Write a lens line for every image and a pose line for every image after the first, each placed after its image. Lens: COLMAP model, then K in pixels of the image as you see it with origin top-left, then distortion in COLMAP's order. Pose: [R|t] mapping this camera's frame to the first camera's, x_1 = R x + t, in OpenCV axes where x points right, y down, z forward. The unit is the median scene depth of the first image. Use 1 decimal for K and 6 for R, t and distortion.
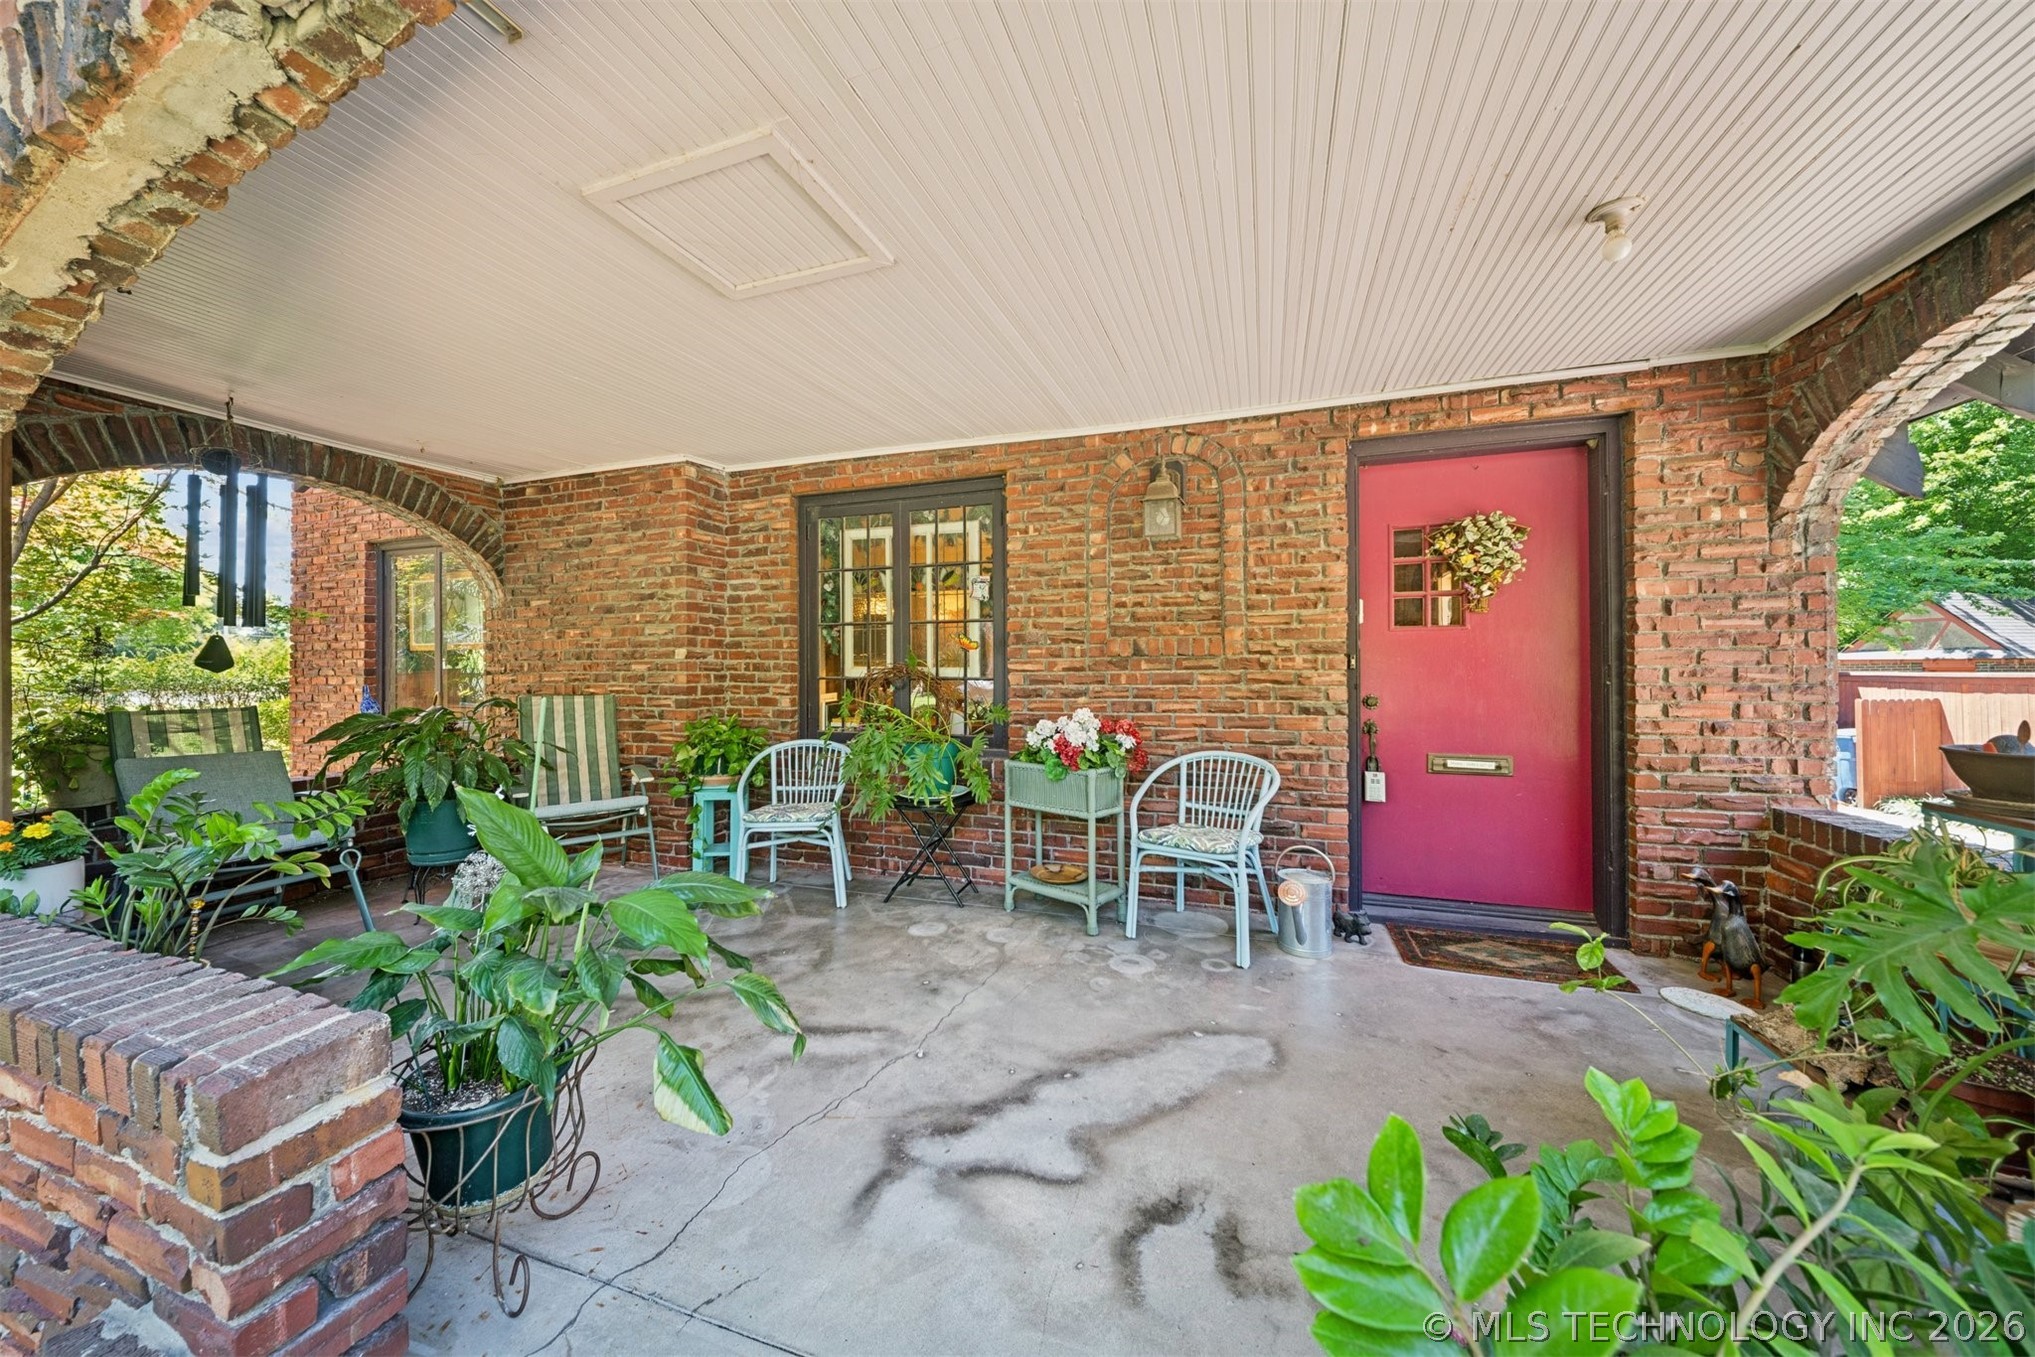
lens RADIAL K [[714.5, 0, 998.8], [0, 714.5, 670.4], [0, 0, 1]] dist [0.023304, -0.009651]
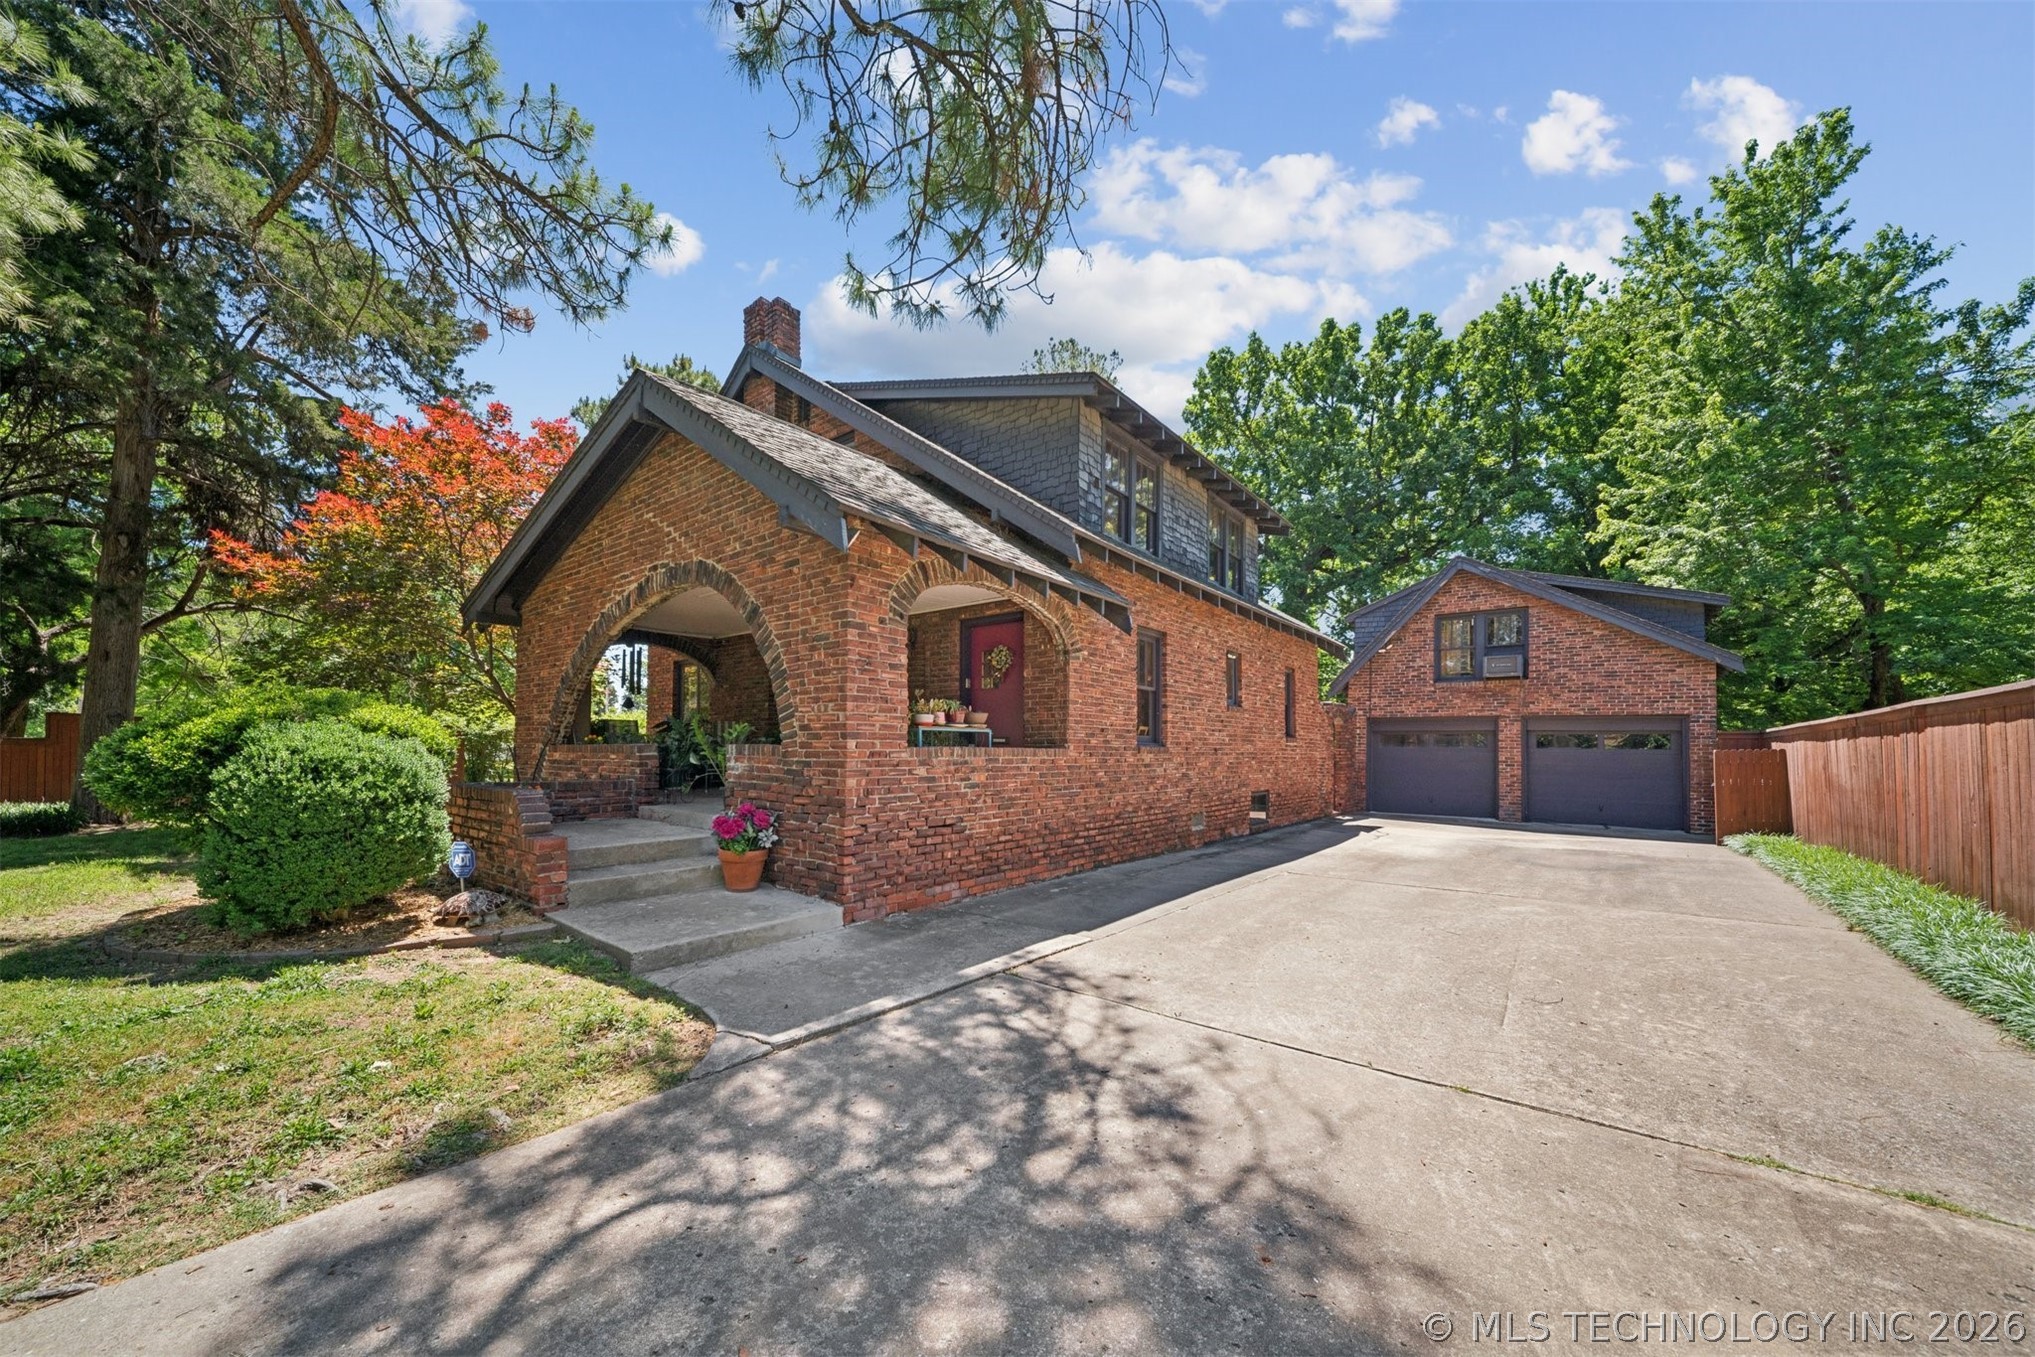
lens RADIAL K [[738.4, 0, 1016.4], [0, 738.4, 746.4], [0, 0, 1]] dist [0.016626, -0.010328]
pose [[0.954736, 0.002329, -0.297445, 1.405080], [-0.003546, 0.999987, -0.003553, 0.155300], [0.297433, 0.004447, 0.954732, -1.488077]]
